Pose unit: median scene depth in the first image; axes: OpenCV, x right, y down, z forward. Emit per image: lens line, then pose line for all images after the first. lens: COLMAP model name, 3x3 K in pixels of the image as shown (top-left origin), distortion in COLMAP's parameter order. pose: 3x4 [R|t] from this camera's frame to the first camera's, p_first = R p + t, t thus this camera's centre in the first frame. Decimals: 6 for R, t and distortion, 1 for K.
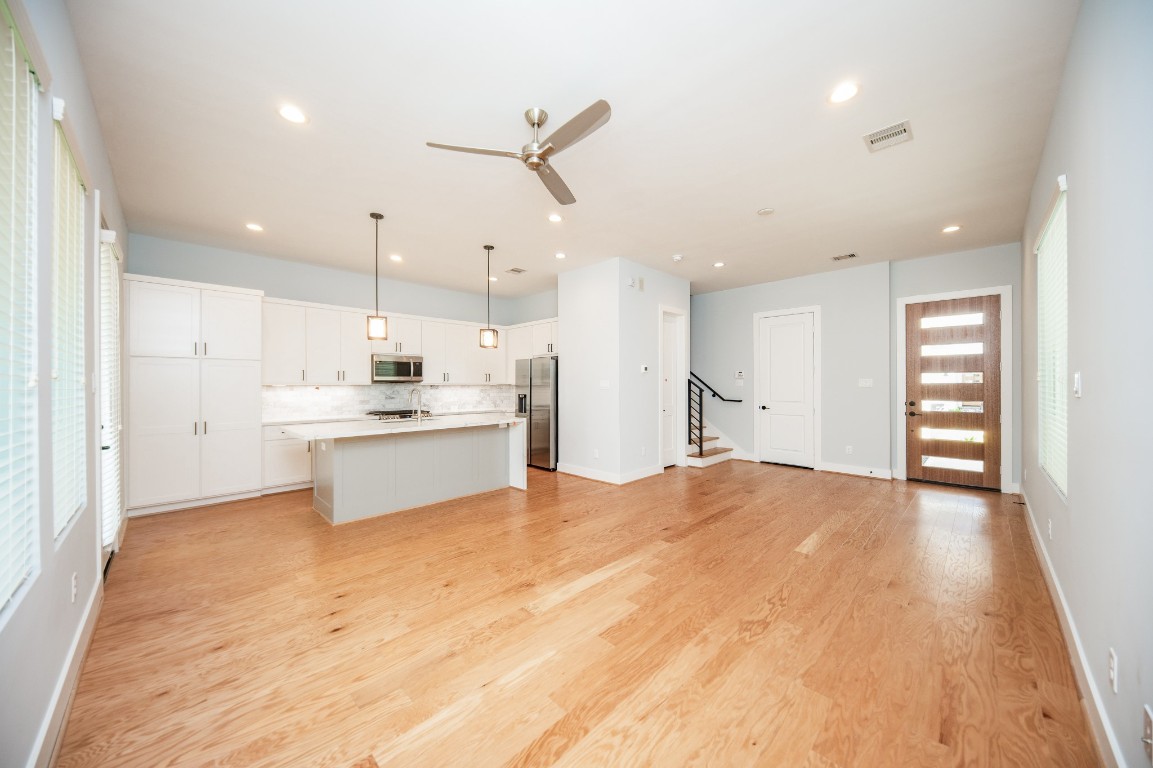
lens RADIAL K [[397.1, 0, 574.5], [0, 397.1, 382.7], [0, 0, 1]] dist [0.013181, -0.009520]
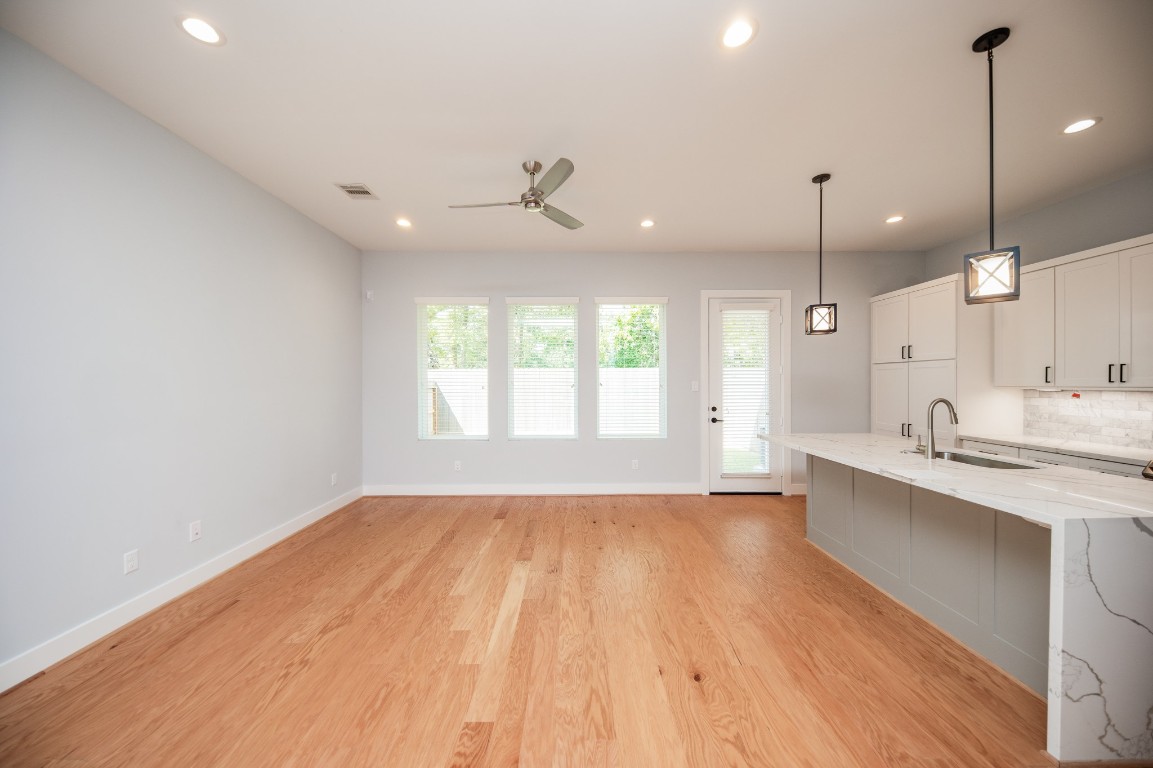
lens RADIAL K [[397.1, 0, 574.5], [0, 397.1, 382.7], [0, 0, 1]] dist [0.013181, -0.009520]
pose [[-0.700840, 0.004000, -0.713307, 0.324471], [0.005019, 0.999987, 0.000677, -0.010463], [0.713301, -0.003105, -0.700851, 0.932826]]
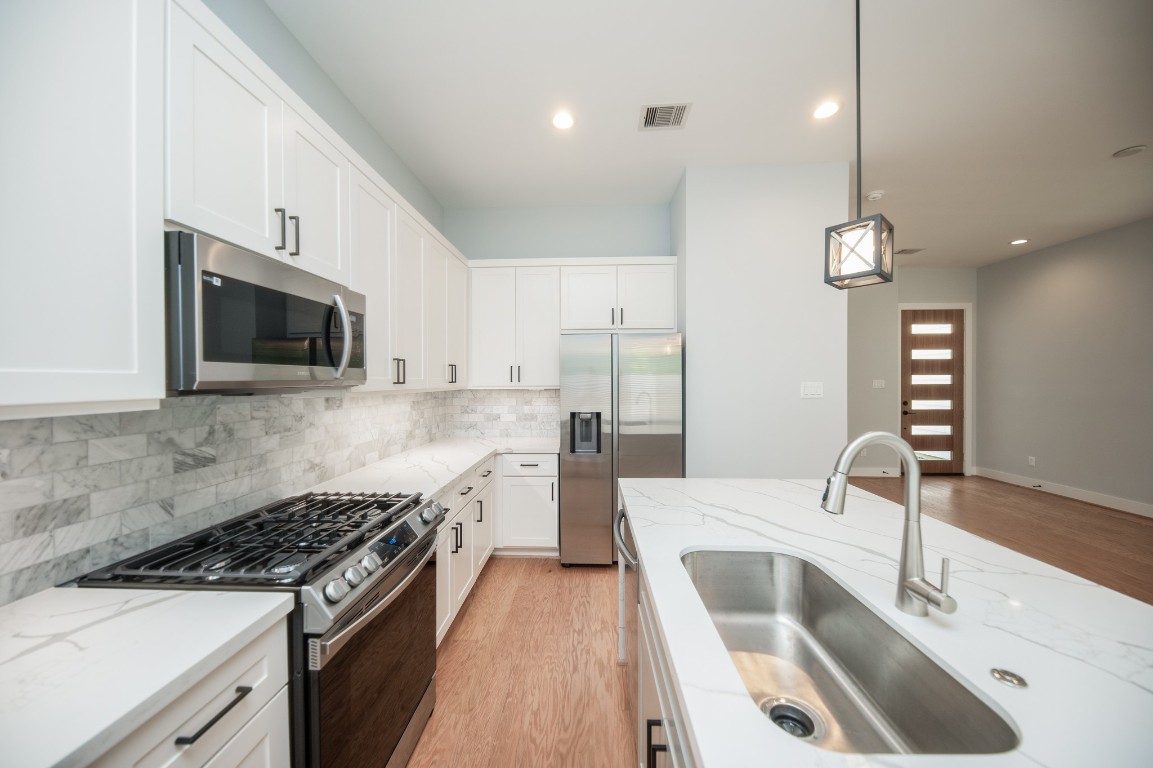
lens RADIAL K [[398.1, 0, 576.5], [0, 398.1, 384.0], [0, 0, 1]] dist [0.001547, -0.002402]
pose [[0.735770, -0.005374, 0.677210, -0.571453], [-0.001666, 0.999951, 0.009745, -0.008926], [-0.677229, -0.008298, 0.735725, 0.874061]]
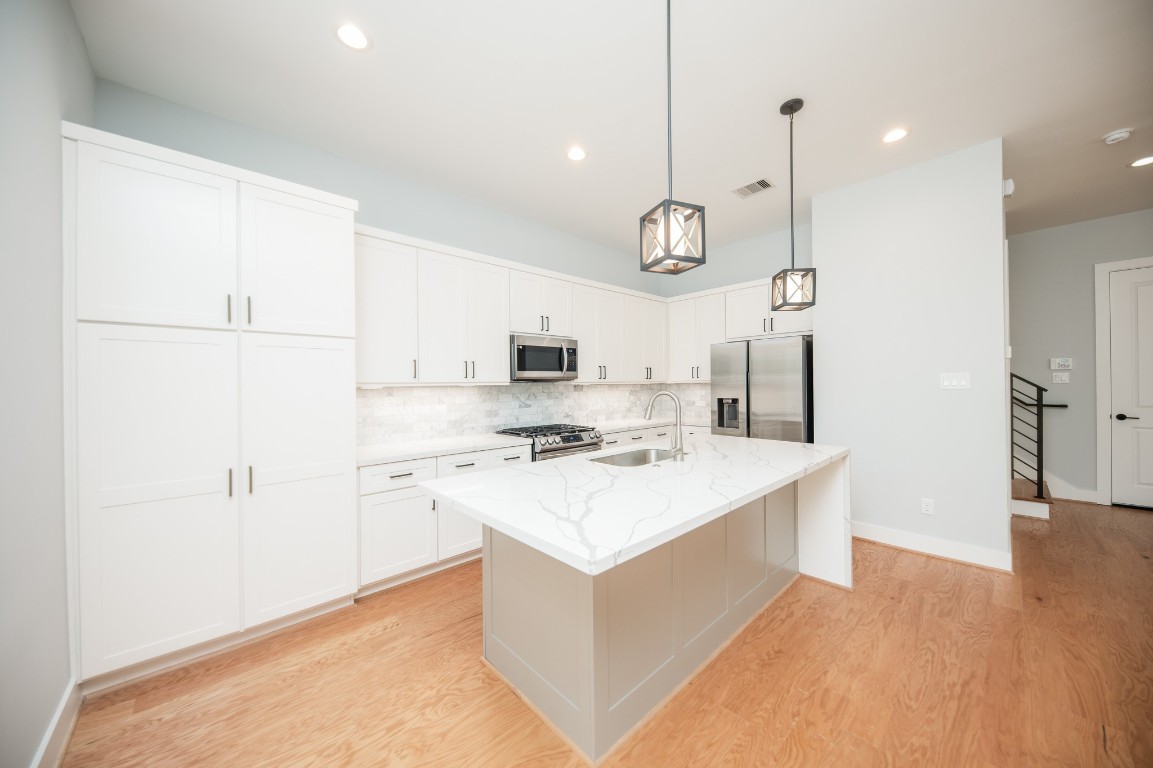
lens RADIAL K [[398.1, 0, 576.5], [0, 398.1, 384.0], [0, 0, 1]] dist [0.001547, -0.002402]
pose [[0.999216, -0.008615, -0.038649, -0.446068], [0.008794, 0.999951, 0.004481, 0.002034], [0.038609, -0.004818, 0.999243, 0.466824]]
